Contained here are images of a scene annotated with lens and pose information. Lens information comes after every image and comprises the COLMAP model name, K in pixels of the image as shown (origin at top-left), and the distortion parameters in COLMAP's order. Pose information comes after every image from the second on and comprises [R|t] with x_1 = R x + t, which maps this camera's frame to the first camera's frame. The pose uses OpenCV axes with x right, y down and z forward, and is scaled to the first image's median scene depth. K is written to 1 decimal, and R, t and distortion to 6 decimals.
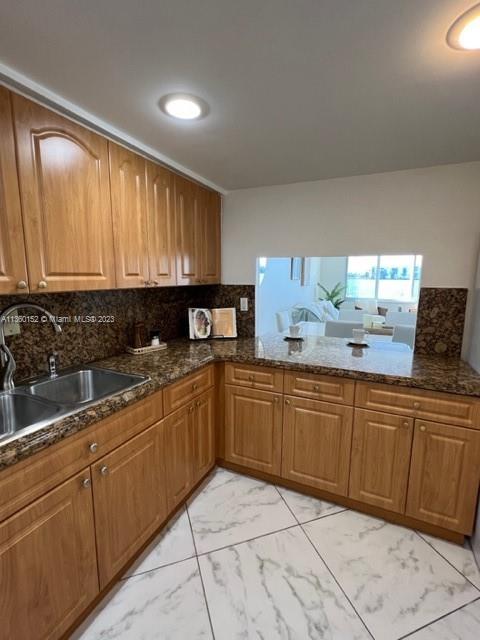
lens RADIAL K [[287.8, 0, 239.9], [0, 287.8, 319.2], [0, 0, 1]] dist [-0.001226, 0.001765]
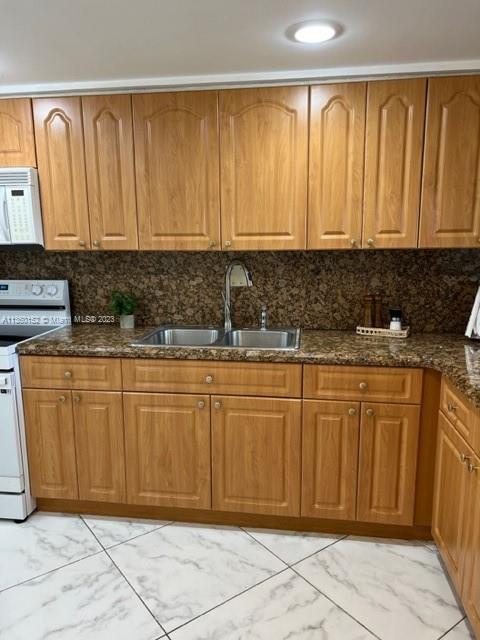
lens RADIAL K [[477.2, 0, 240.2], [0, 477.2, 323.8], [0, 0, 1]] dist [0.063224, -0.070948]
pose [[0.301136, 0.159552, -0.940138, 0.917257], [-0.128695, 0.983683, 0.125720, -0.034023], [0.944857, 0.083132, 0.316756, 0.317216]]
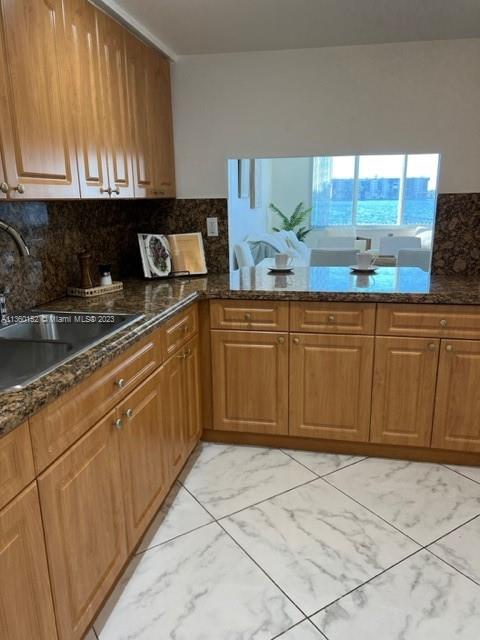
lens RADIAL K [[477.2, 0, 240.2], [0, 477.2, 323.8], [0, 0, 1]] dist [0.063224, -0.070948]
pose [[0.970887, -0.078558, 0.226290, -0.317042], [0.053923, 0.992123, 0.113066, 0.087222], [-0.233390, -0.097572, 0.967476, -0.288267]]
